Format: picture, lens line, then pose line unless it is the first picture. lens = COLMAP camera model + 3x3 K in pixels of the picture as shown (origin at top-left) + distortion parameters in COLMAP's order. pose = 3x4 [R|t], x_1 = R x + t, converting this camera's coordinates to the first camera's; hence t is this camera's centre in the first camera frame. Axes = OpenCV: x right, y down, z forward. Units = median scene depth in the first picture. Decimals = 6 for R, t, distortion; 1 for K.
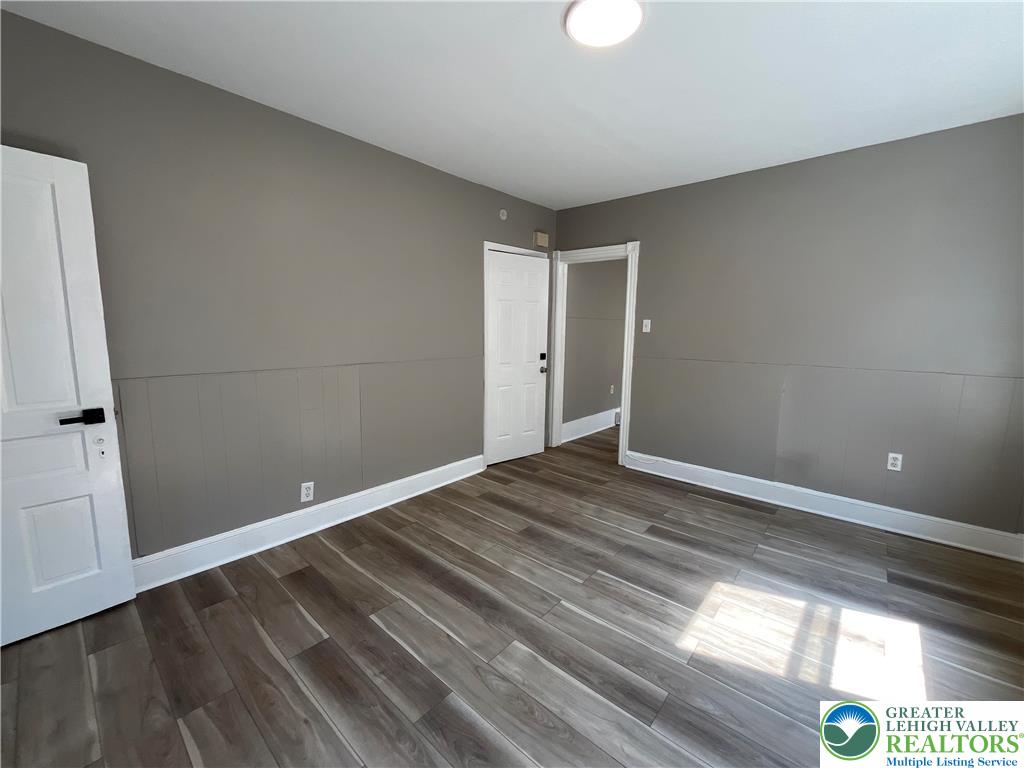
lens RADIAL K [[416.2, 0, 509.8], [0, 416.2, 384.3], [0, 0, 1]] dist [-0.002909, -0.000063]
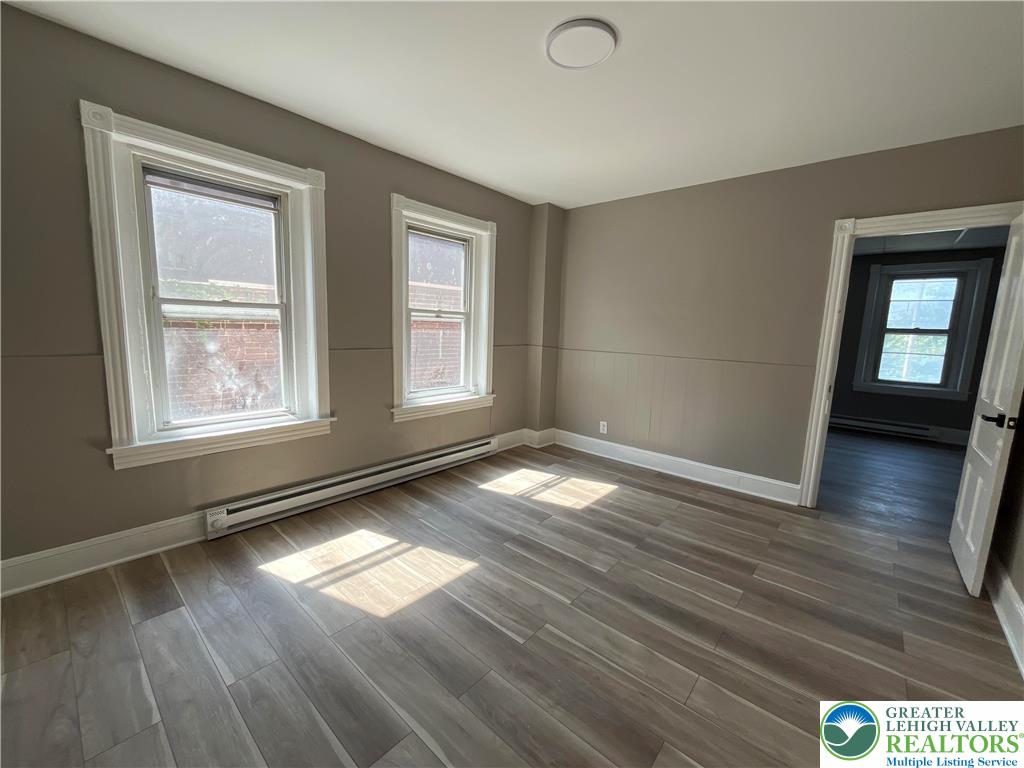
lens RADIAL K [[408.7, 0, 512.0], [0, 408.7, 384.0], [0, 0, 1]] dist [-0.000992, 0.000032]
pose [[-0.998861, -0.045957, -0.012811, 0.263322], [-0.047707, 0.959610, 0.277260, -0.202595], [-0.000448, 0.277556, -0.960709, 1.584708]]
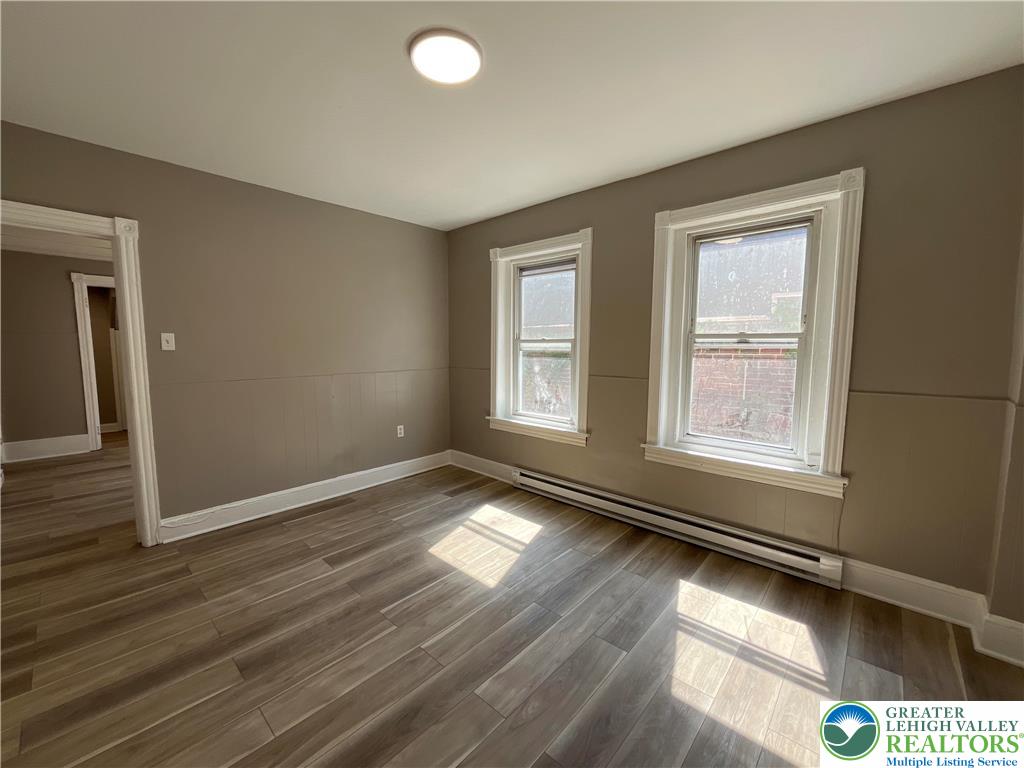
lens RADIAL K [[416.2, 0, 509.8], [0, 416.2, 384.3], [0, 0, 1]] dist [-0.002909, -0.000063]
pose [[0.018619, -0.109031, 0.993864, -0.631131], [0.137350, 0.984891, 0.105474, -0.097722], [-0.990348, 0.134543, 0.033313, 0.627881]]
